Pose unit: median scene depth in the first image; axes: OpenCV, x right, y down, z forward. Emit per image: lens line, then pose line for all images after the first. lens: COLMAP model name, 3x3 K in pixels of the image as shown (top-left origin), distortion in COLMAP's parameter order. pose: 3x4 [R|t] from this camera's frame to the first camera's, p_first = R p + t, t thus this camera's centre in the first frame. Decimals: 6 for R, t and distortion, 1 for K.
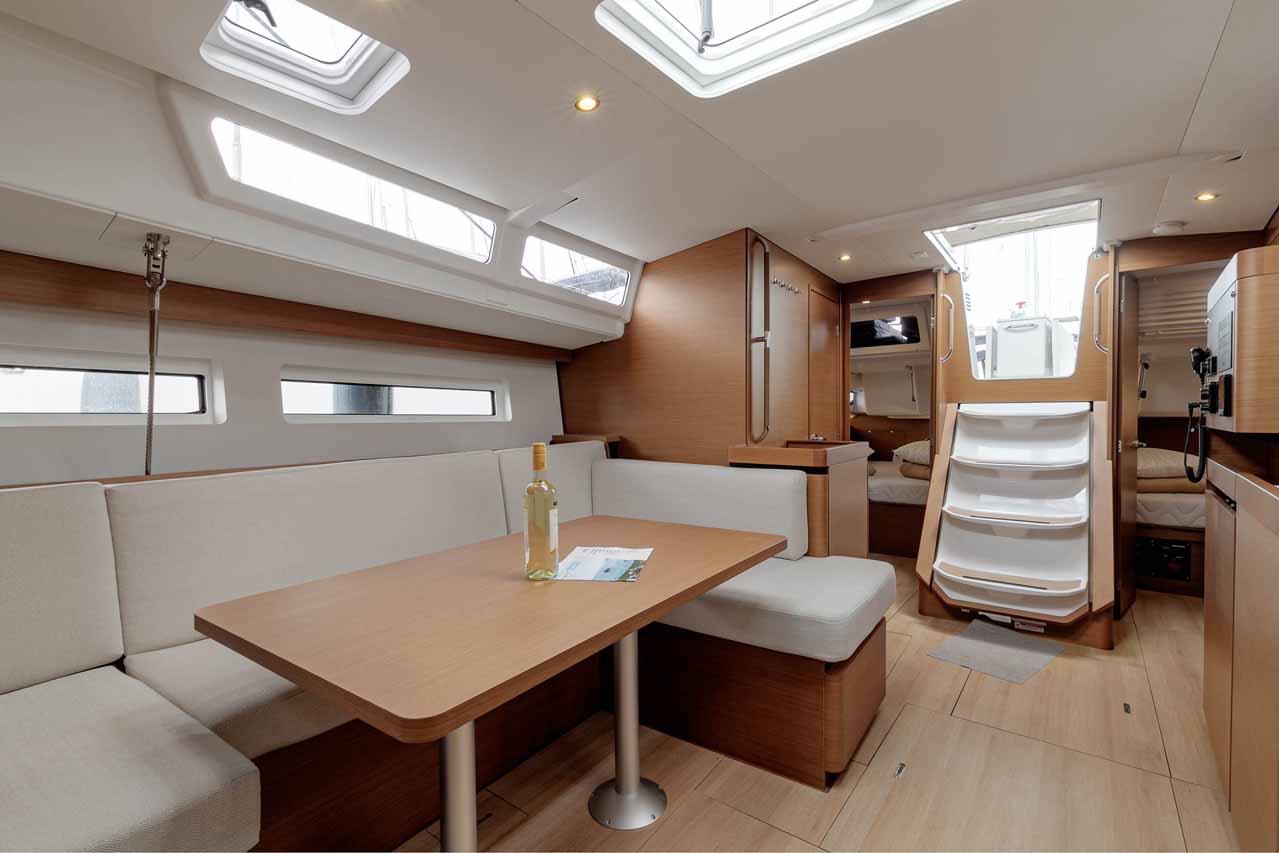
lens RADIAL K [[571.7, 0, 639.5], [0, 571.7, 426.5], [0, 0, 1]] dist [0.001367, 0.000179]
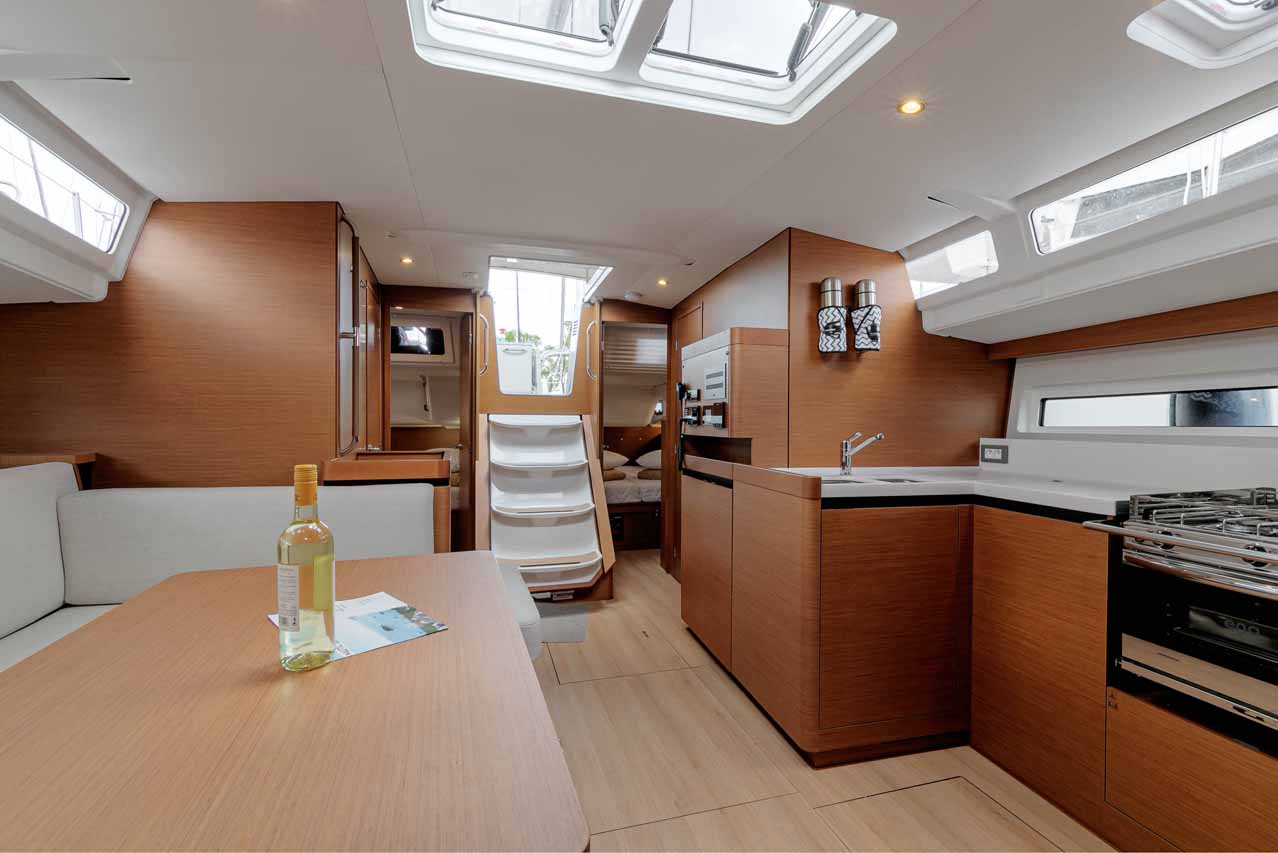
lens RADIAL K [[575.9, 0, 646.6], [0, 575.9, 428.8], [0, 0, 1]] dist [0.000075, 0.000440]
pose [[0.579448, 0.002250, 0.815006, -0.236555], [0.005243, 0.999965, -0.006489, -0.003717], [-0.814993, 0.008033, 0.579416, 0.132636]]
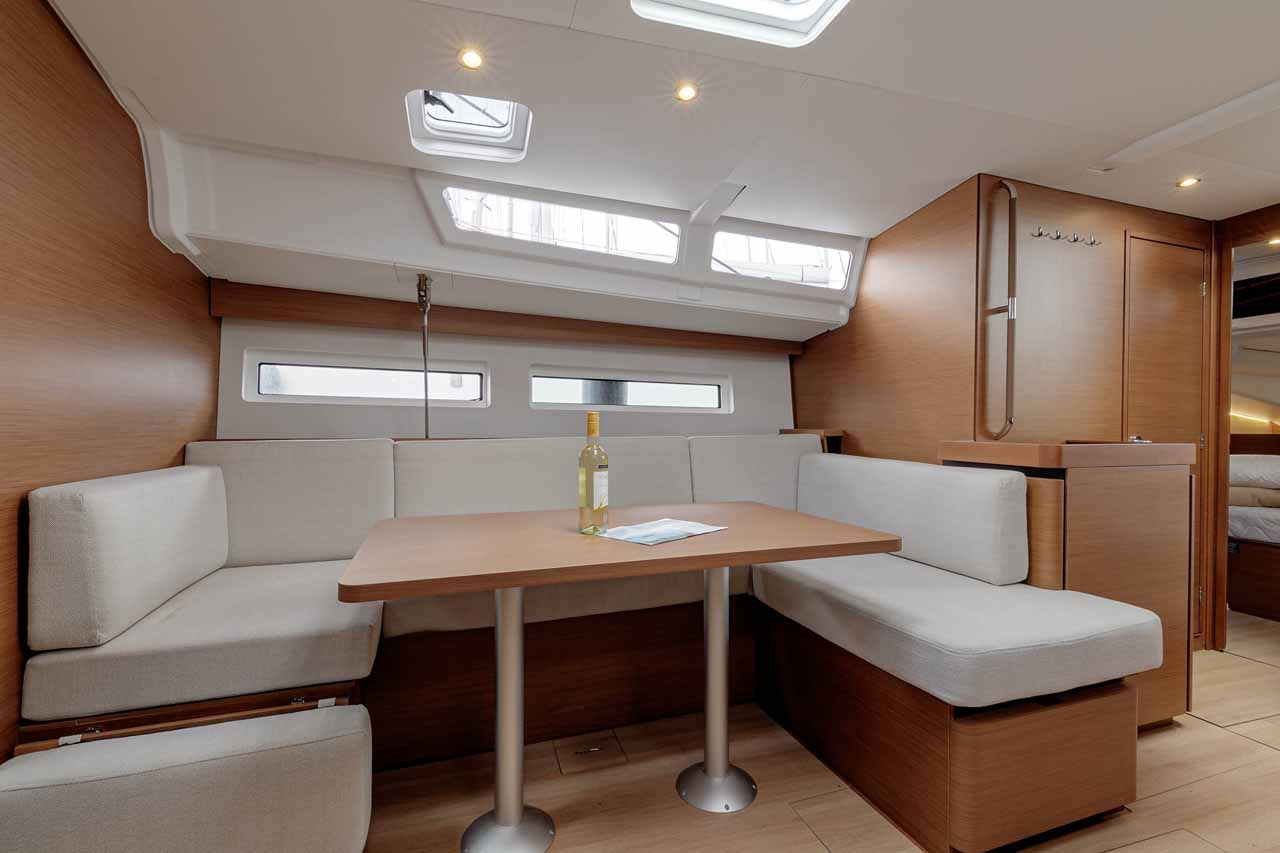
lens RADIAL K [[561.3, 0, 635.3], [0, 561.3, 426.3], [0, 0, 1]] dist [-0.001741, -0.000099]
pose [[0.817101, 0.016590, -0.576256, 0.248657], [-0.026008, 0.999629, -0.008099, 0.030497], [0.575908, 0.021605, 0.817229, 0.072177]]
